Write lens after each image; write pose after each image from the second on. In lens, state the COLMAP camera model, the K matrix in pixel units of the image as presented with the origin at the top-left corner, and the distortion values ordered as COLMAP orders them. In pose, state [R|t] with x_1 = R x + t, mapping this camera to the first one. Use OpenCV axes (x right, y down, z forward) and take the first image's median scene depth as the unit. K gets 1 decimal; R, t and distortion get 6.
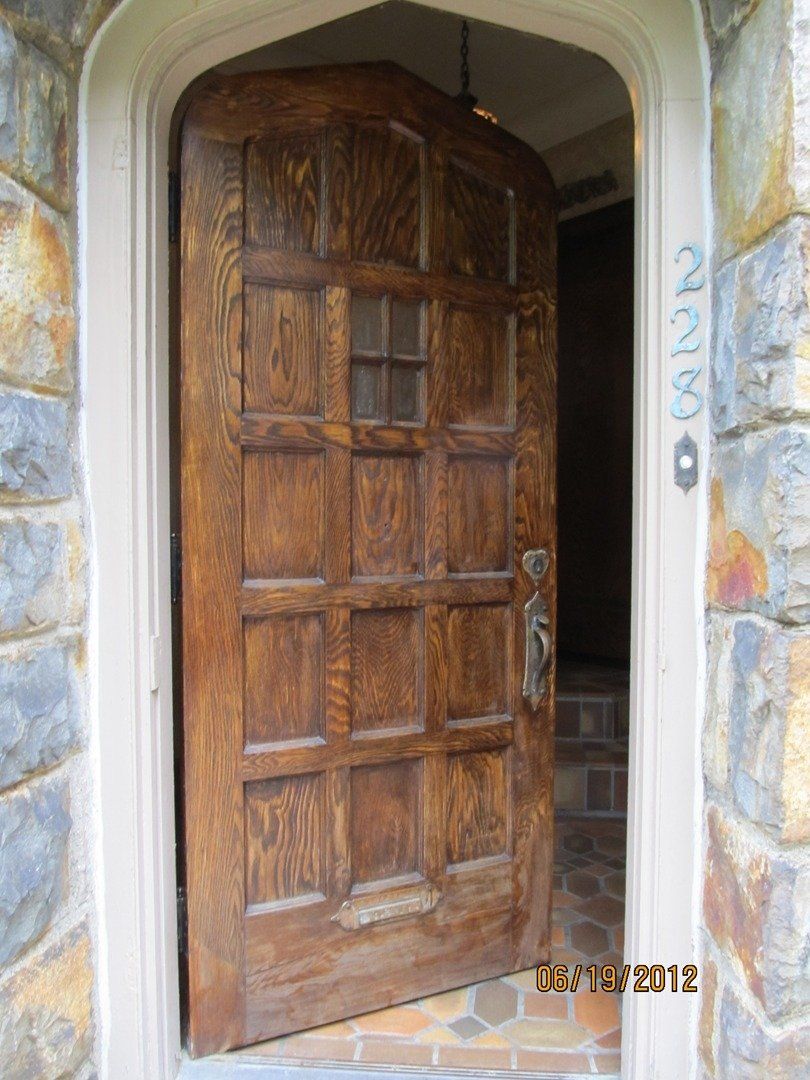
lens RADIAL K [[878.8, 0, 405.0], [0, 878.8, 540.0], [0, 0, 1]] dist [-0.068878, 0.010181]
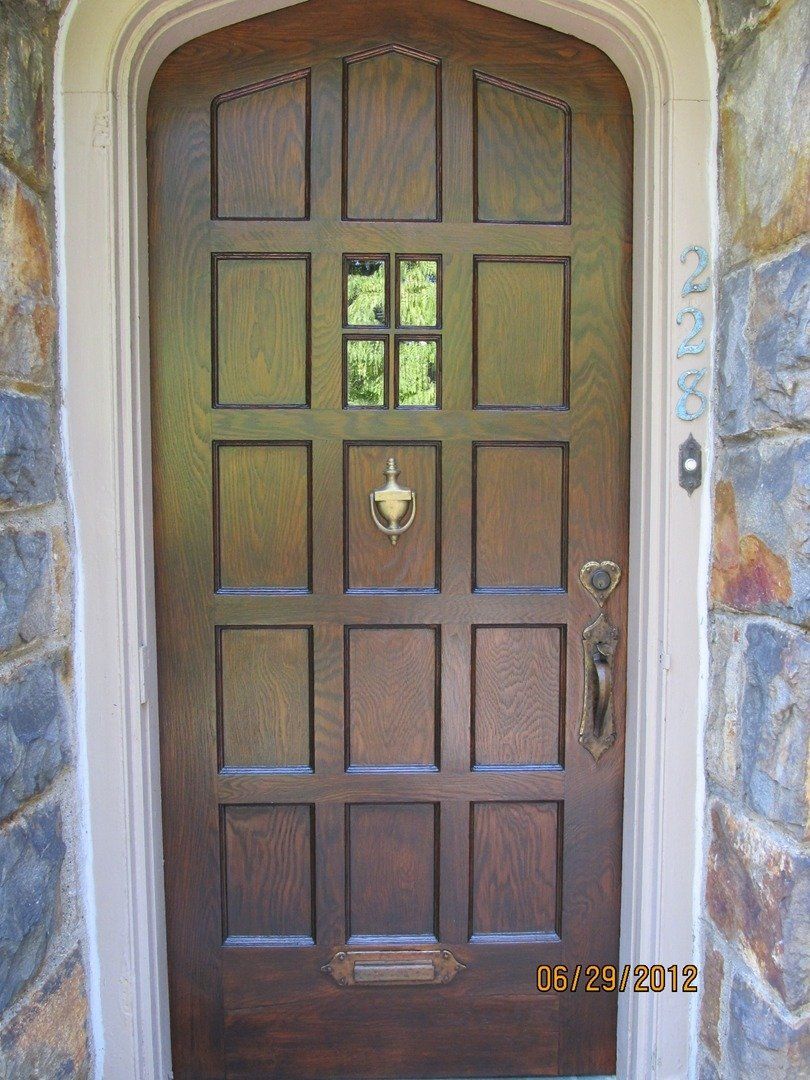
lens RADIAL K [[878.8, 0, 405.0], [0, 878.8, 540.0], [0, 0, 1]] dist [-0.068878, 0.010181]
pose [[0.993580, -0.010803, 0.112616, -0.125202], [0.007446, 0.999517, 0.030184, -0.036264], [-0.112888, -0.029151, 0.993180, 0.034771]]
